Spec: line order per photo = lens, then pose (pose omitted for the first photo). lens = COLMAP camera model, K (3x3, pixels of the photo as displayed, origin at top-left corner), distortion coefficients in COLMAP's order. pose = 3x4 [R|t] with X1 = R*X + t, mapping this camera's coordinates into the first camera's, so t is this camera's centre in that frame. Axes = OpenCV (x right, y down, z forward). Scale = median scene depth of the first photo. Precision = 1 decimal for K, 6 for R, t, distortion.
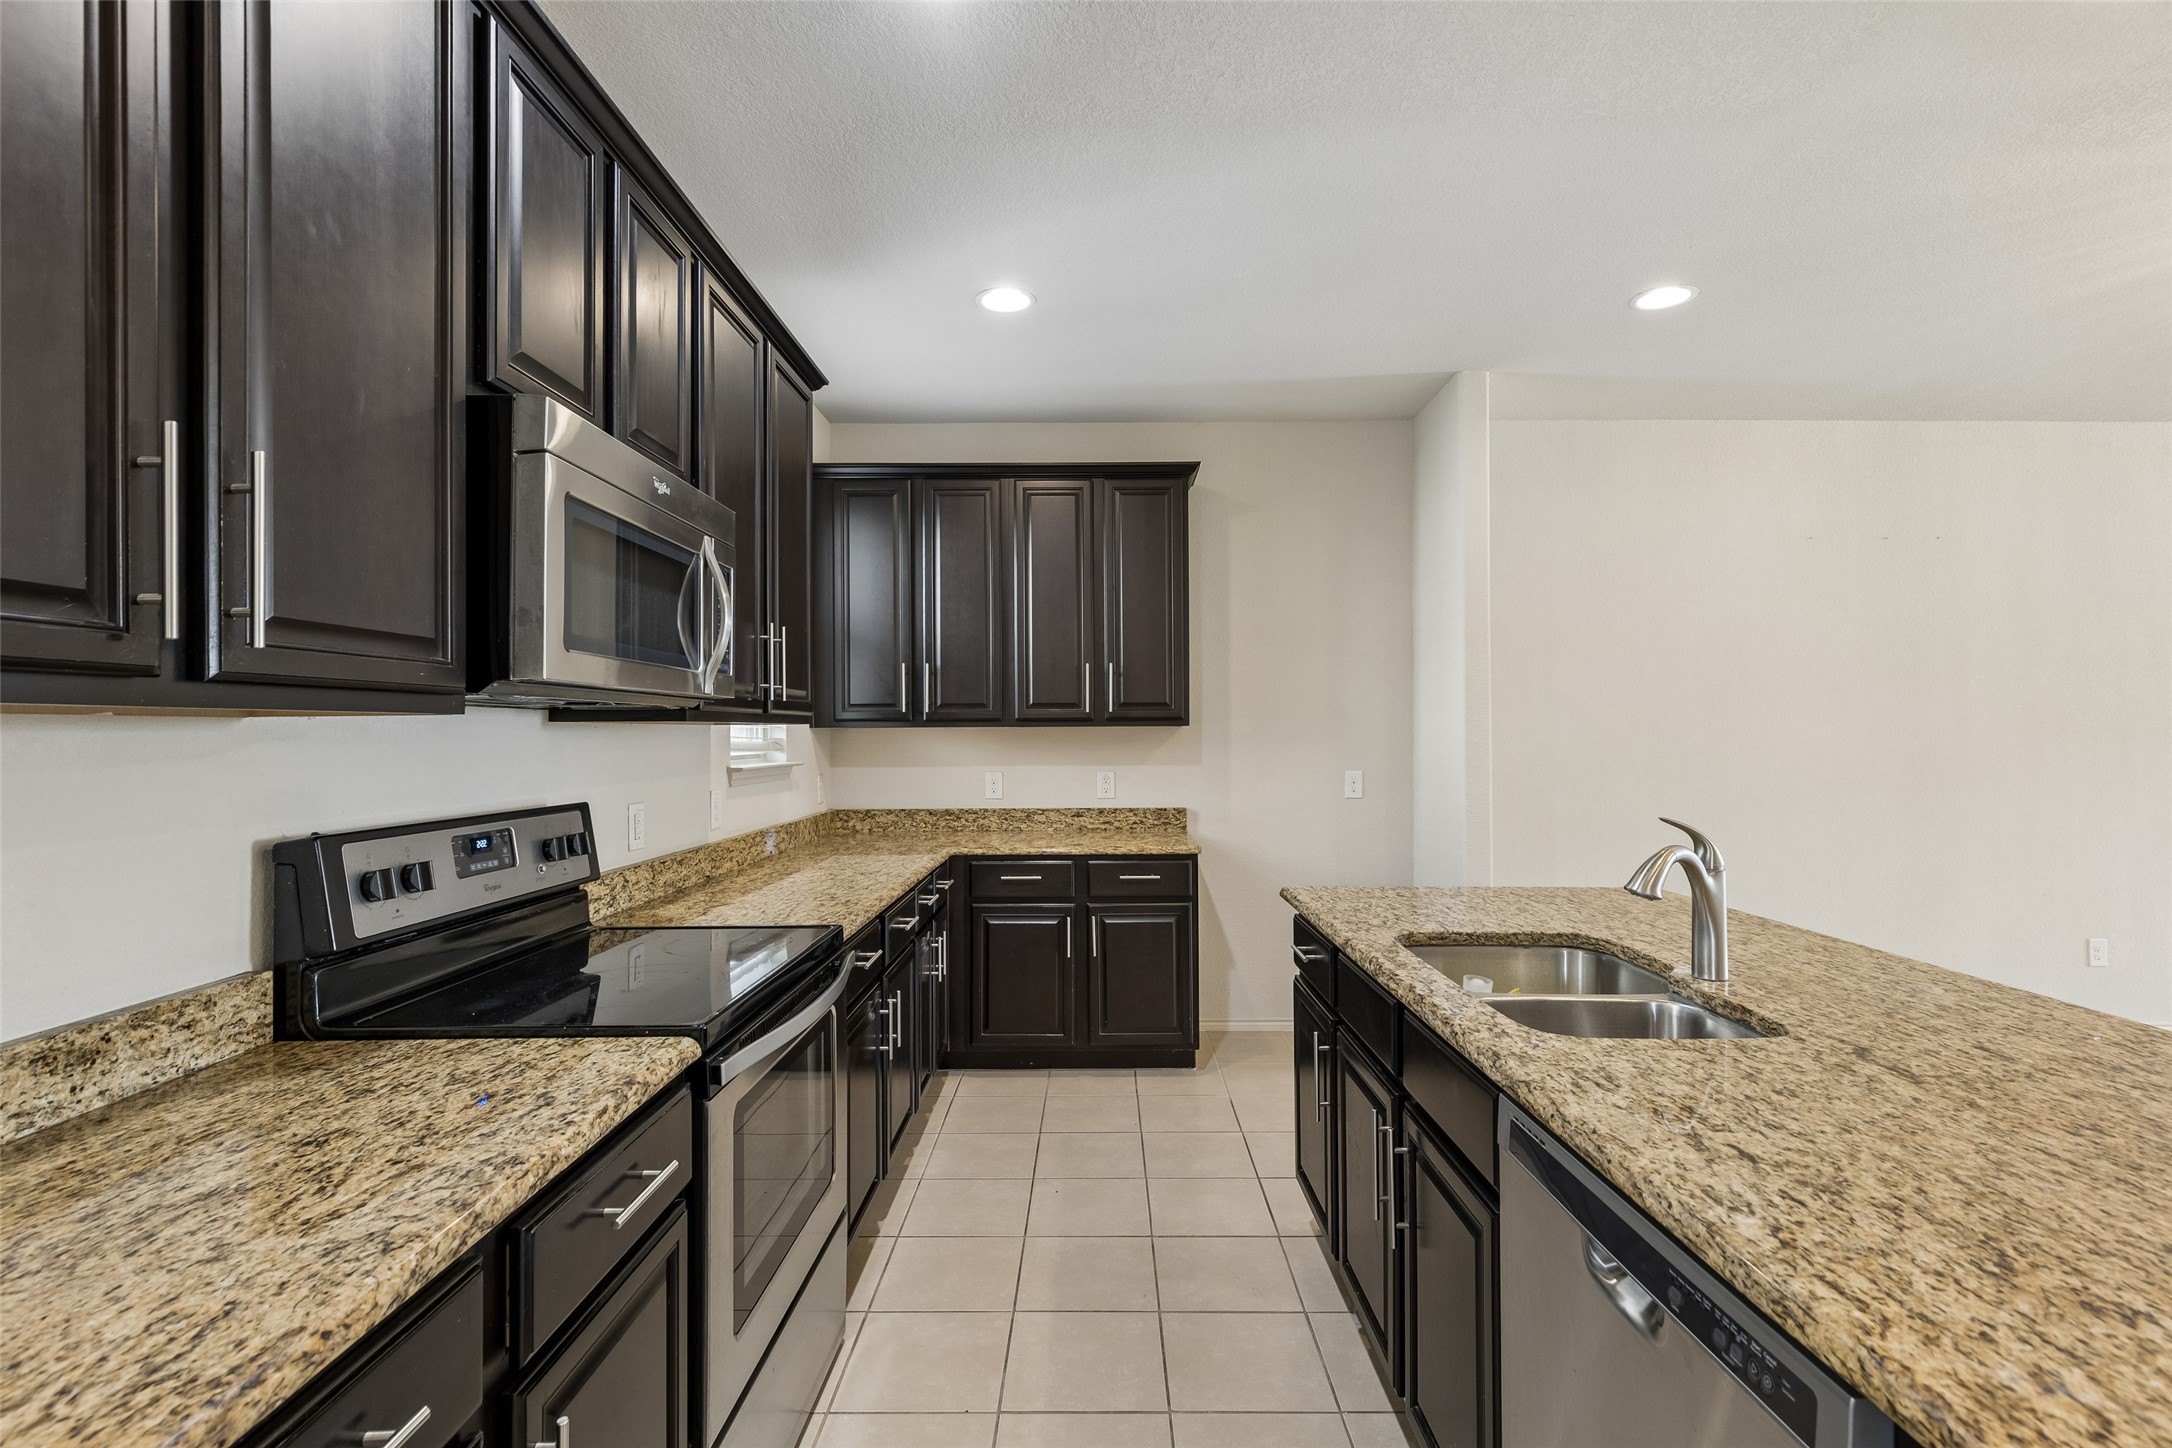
lens RADIAL K [[996.3, 0, 1086.2], [0, 996.3, 723.7], [0, 0, 1]] dist [0.008899, -0.001477]
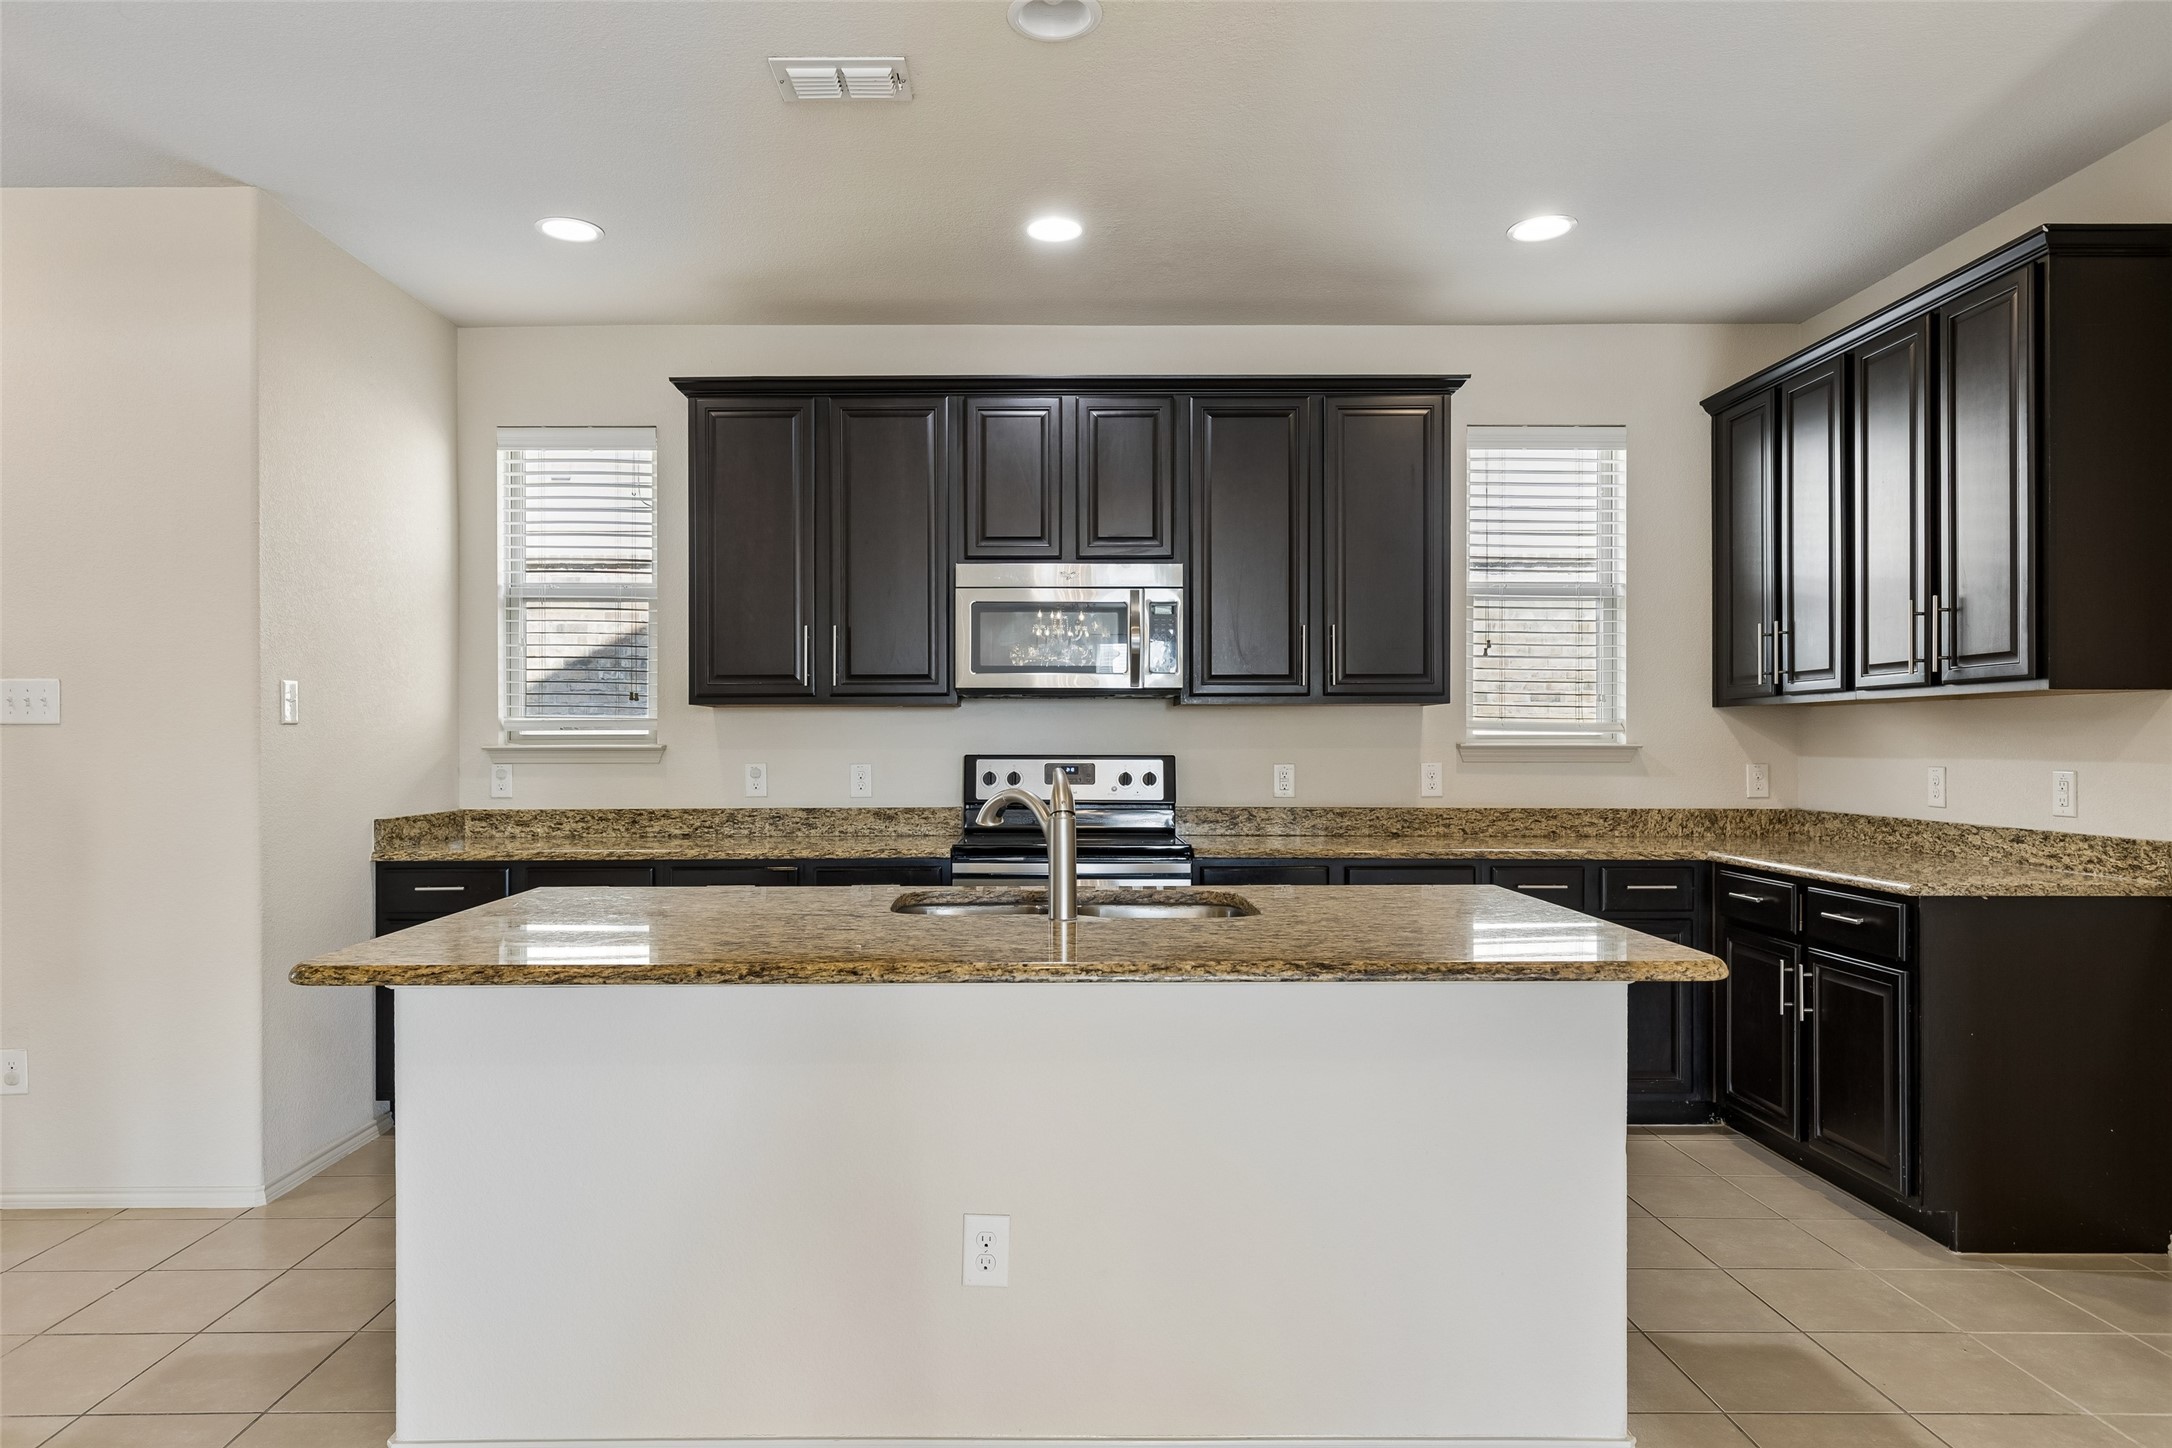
lens RADIAL K [[1299.9, 0, 1053.6], [0, 1299.9, 741.1], [0, 0, 1]] dist [-0.001668, -0.008195]
pose [[0.015673, 0.004602, -0.999867, 1.620781], [0.007639, 0.999960, 0.004723, 0.043925], [0.999848, -0.007712, 0.015637, 0.780788]]
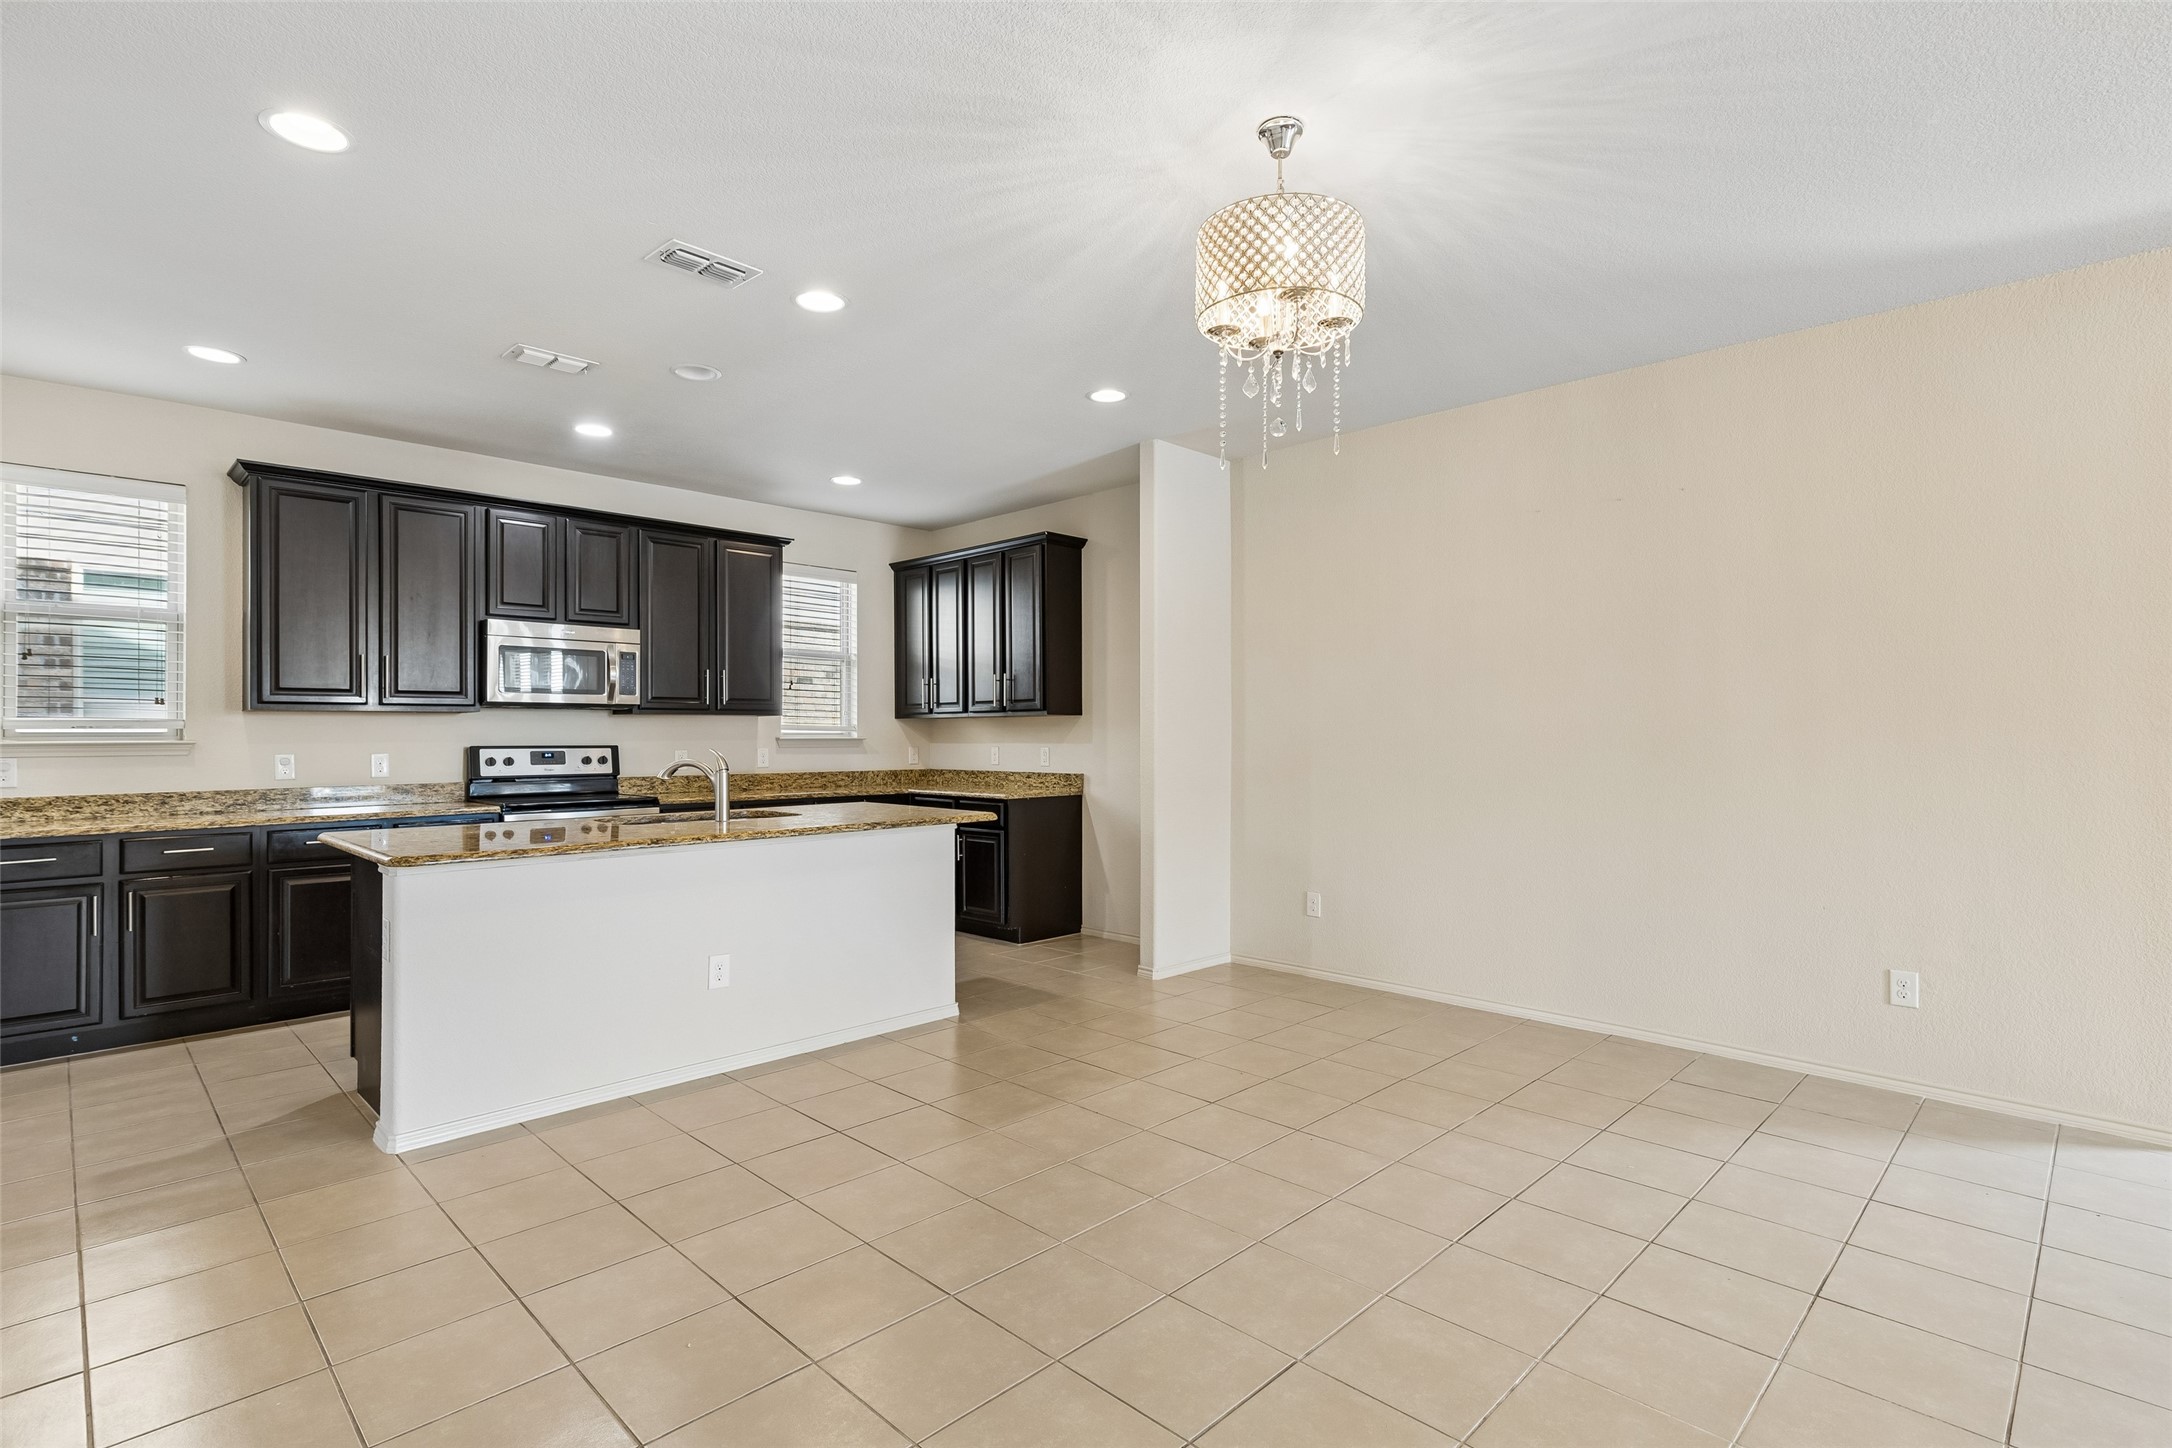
lens RADIAL K [[1020.0, 0, 1081.5], [0, 1020.0, 729.4], [0, 0, 1]] dist [0.000207, 0.000304]
pose [[0.716239, -0.001527, -0.697853, 2.261143], [0.004786, 0.999985, 0.002724, 0.035492], [0.697838, -0.005291, 0.716236, -0.066901]]
